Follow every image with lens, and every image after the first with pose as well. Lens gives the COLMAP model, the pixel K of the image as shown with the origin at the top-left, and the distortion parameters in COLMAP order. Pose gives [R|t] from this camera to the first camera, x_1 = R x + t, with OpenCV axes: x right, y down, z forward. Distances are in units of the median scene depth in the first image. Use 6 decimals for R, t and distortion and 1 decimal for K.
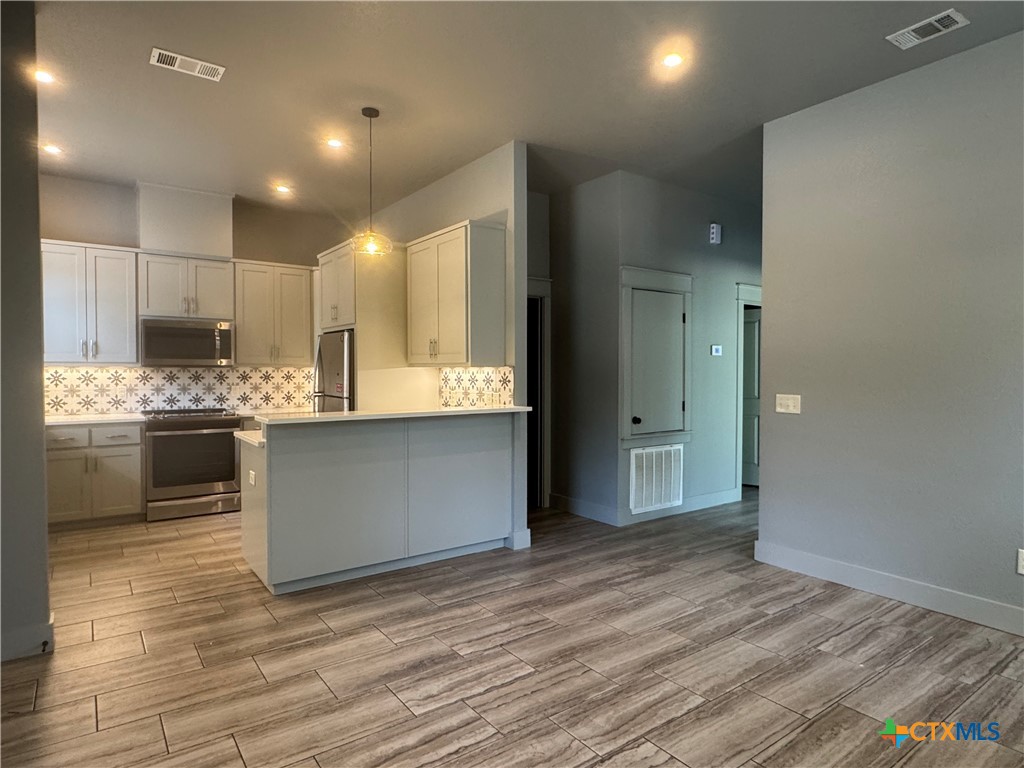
lens RADIAL K [[595.5, 0, 512.0], [0, 595.5, 384.0], [0, 0, 1]] dist [-0.001156, -0.000366]
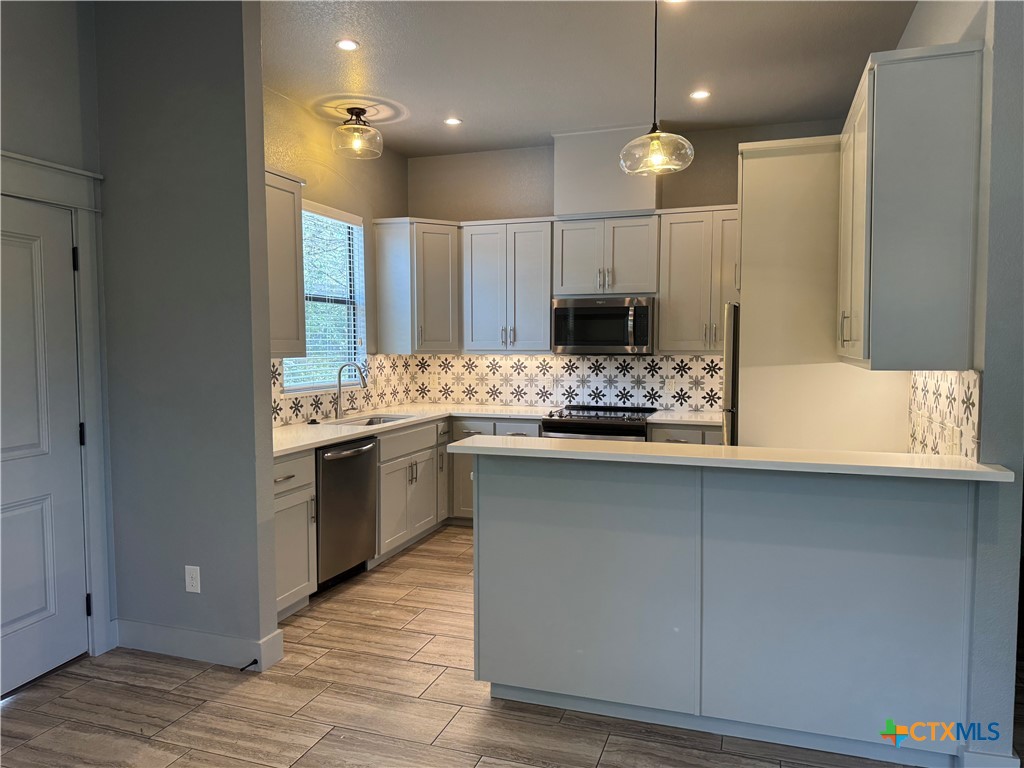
lens RADIAL K [[719.5, 0, 512.0], [0, 719.5, 384.0], [0, 0, 1]] dist [0.151671, -0.230972]
pose [[0.575254, 0.044545, -0.816761, 0.234859], [-0.017246, 0.998955, 0.042335, -0.035912], [0.817793, -0.010267, 0.575421, 0.413274]]
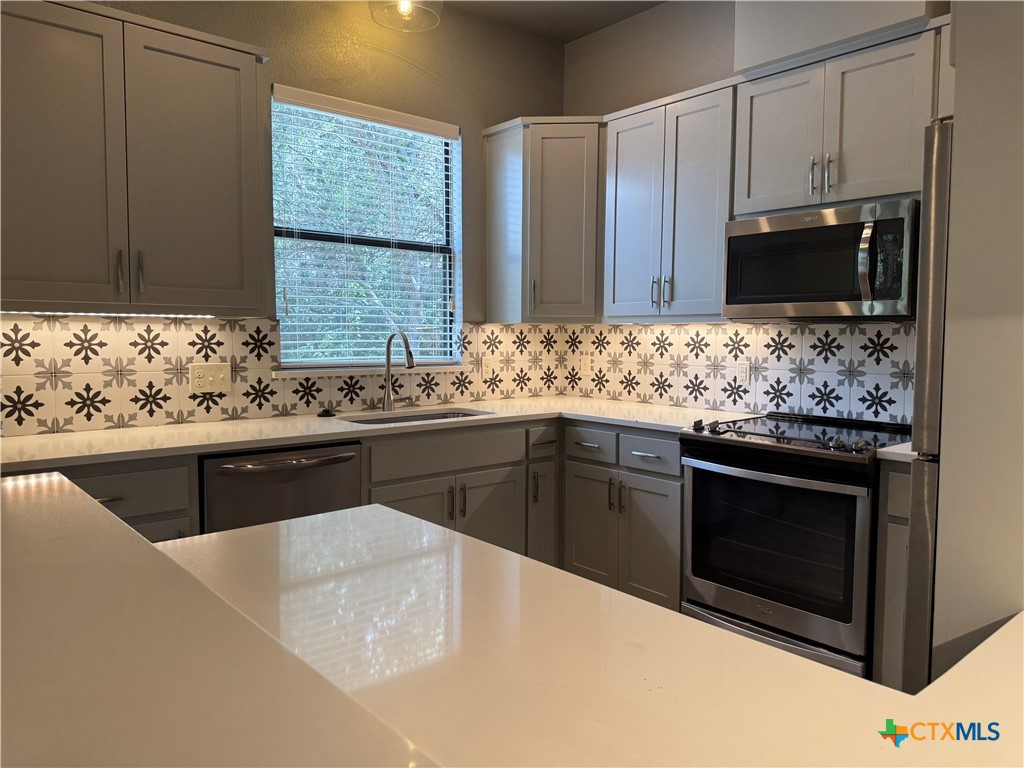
lens RADIAL K [[734.1, 0, 518.5], [0, 734.1, 375.6], [0, 0, 1]] dist [0.130083, -0.155448]
pose [[0.087281, 0.056032, -0.994607, -0.031139], [-0.028290, 0.998154, 0.053749, -0.015494], [0.995782, 0.023446, 0.088705, 0.916852]]
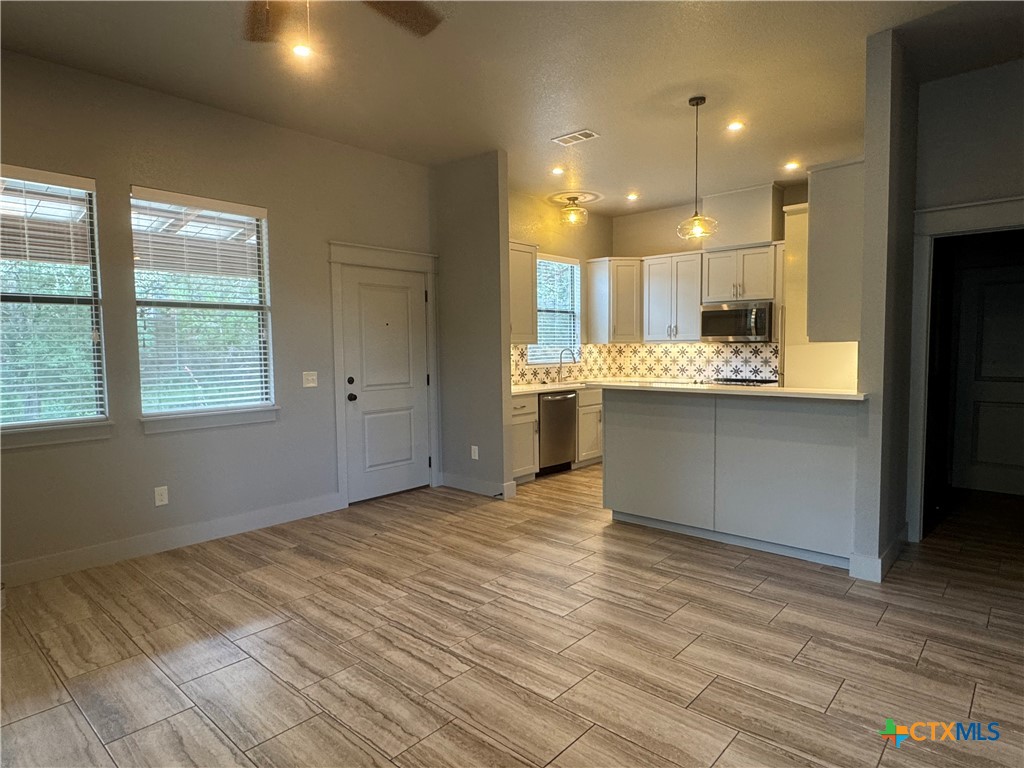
lens RADIAL K [[595.5, 0, 512.0], [0, 595.5, 384.0], [0, 0, 1]] dist [-0.001156, -0.000366]
pose [[0.211019, 0.059203, -0.975688, 0.643598], [-0.011472, 0.998245, 0.058091, -0.013113], [0.977415, -0.001065, 0.211328, 0.392900]]
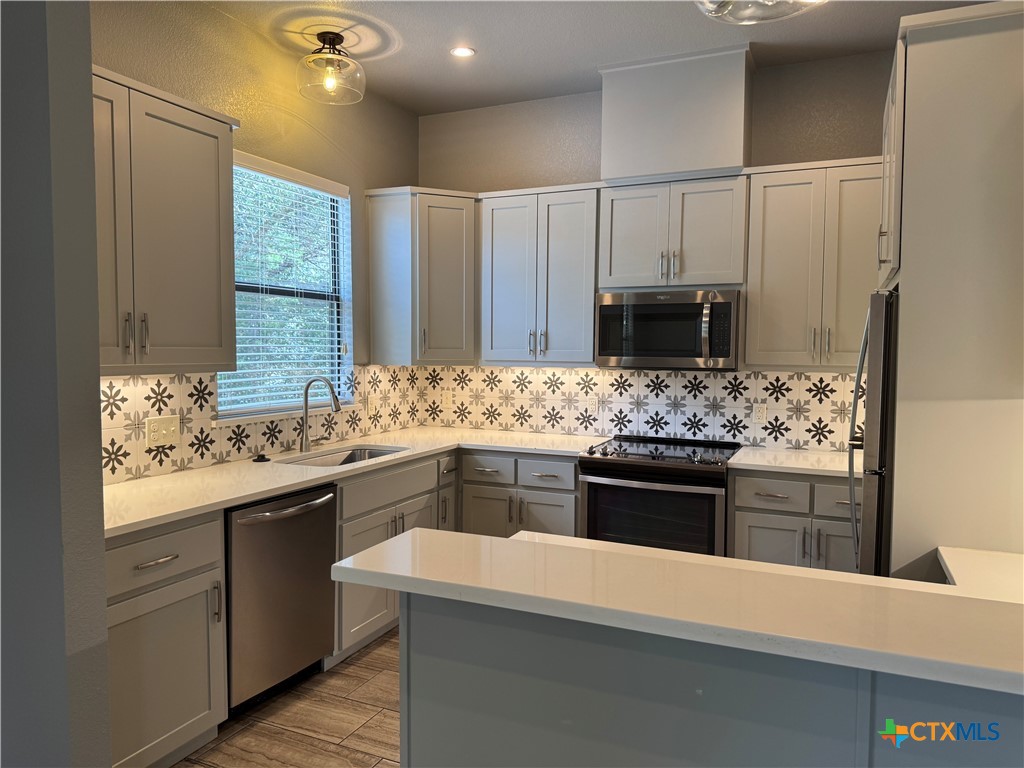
lens RADIAL K [[719.5, 0, 512.0], [0, 719.5, 384.0], [0, 0, 1]] dist [0.151671, -0.230972]
pose [[0.496286, 0.046110, -0.866934, 0.007986], [-0.027041, 0.998925, 0.037650, -0.046724], [0.867738, 0.004758, 0.497000, 0.631996]]
